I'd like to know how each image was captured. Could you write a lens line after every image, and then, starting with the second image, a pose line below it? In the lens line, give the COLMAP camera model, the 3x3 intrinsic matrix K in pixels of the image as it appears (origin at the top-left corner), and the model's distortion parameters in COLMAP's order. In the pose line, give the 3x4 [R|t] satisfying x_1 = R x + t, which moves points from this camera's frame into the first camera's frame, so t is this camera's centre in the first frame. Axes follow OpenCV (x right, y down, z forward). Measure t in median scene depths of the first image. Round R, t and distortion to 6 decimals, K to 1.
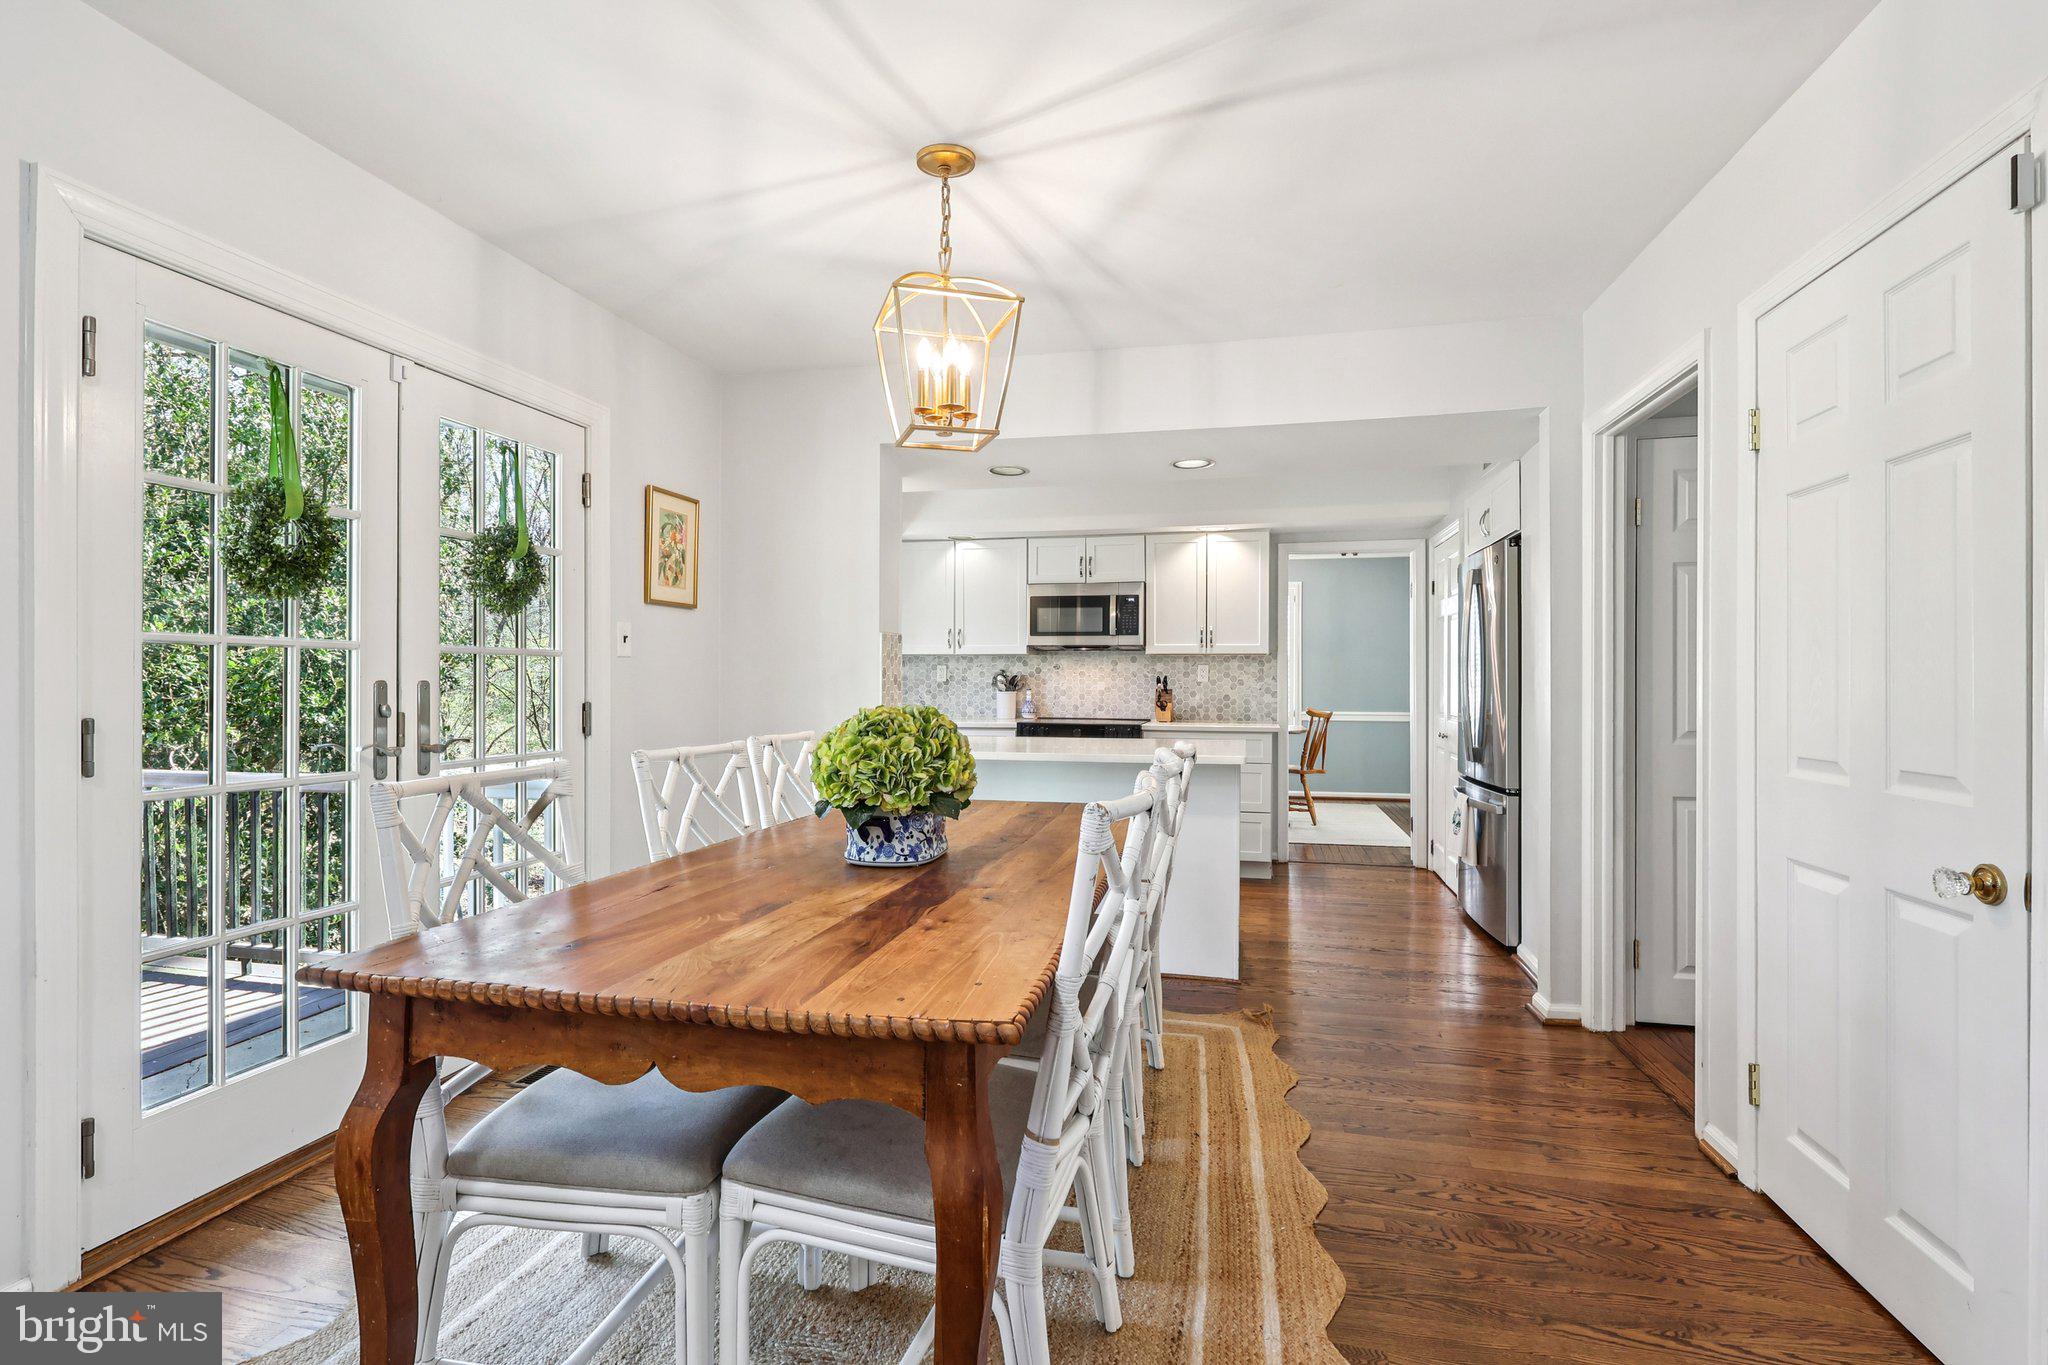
lens RADIAL K [[994.0, 0, 1019.8], [0, 994.0, 675.4], [0, 0, 1]] dist [0.000876, -0.000316]
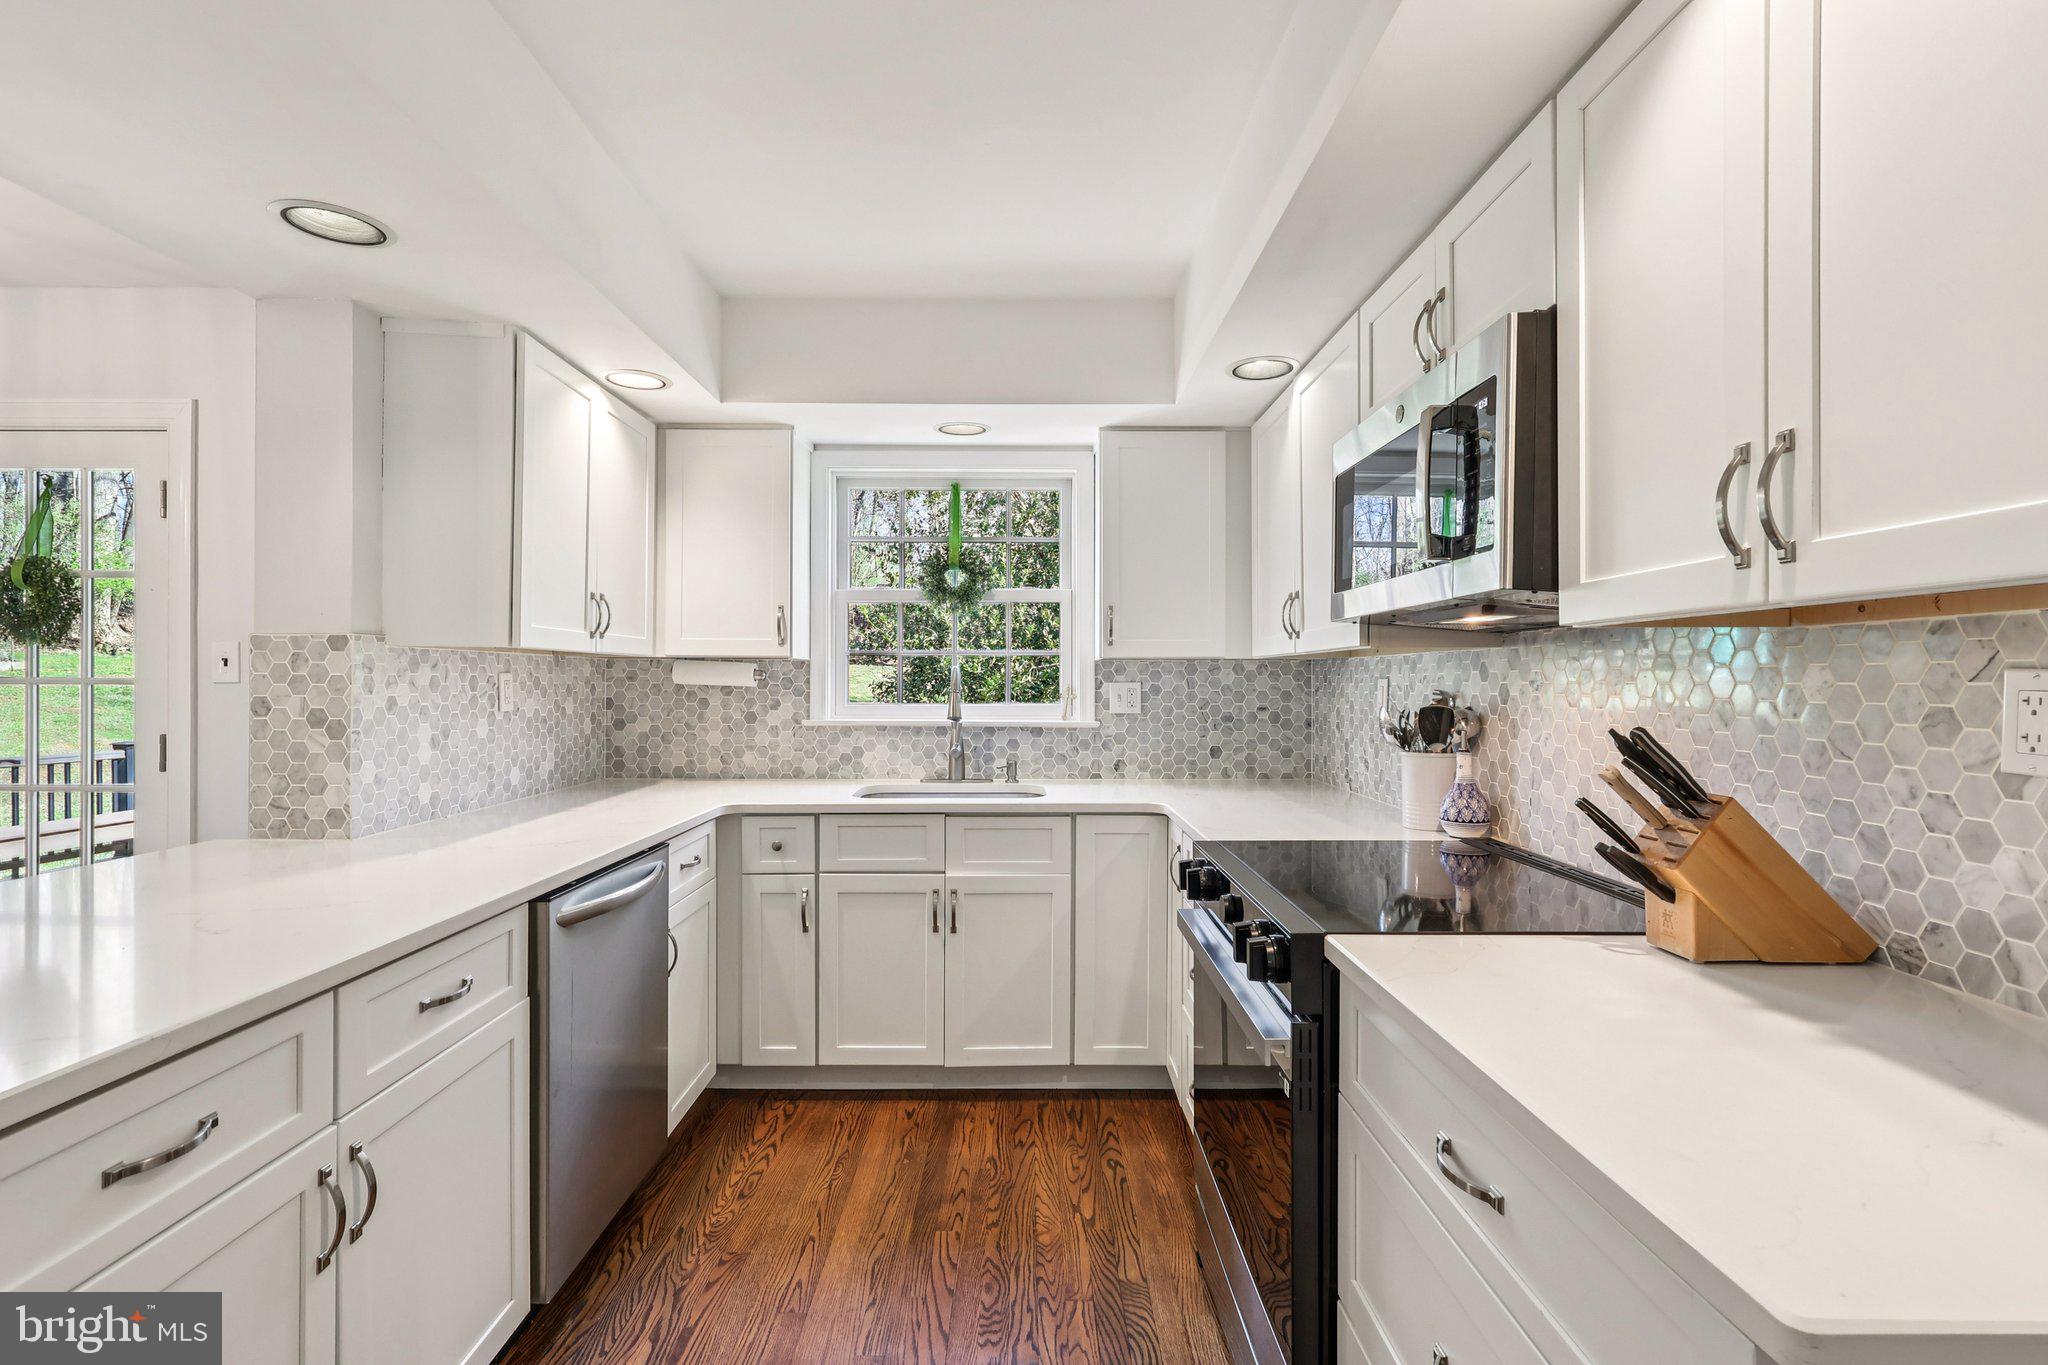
lens RADIAL K [[947.1, 0, 1022.2], [0, 947.1, 683.9], [0, 0, 1]] dist [-0.003088, 0.000230]
pose [[0.222578, -0.001452, -0.974914, 0.302889], [0.002619, 0.999996, -0.000891, -0.008781], [0.974911, -0.002355, 0.222581, 0.826061]]
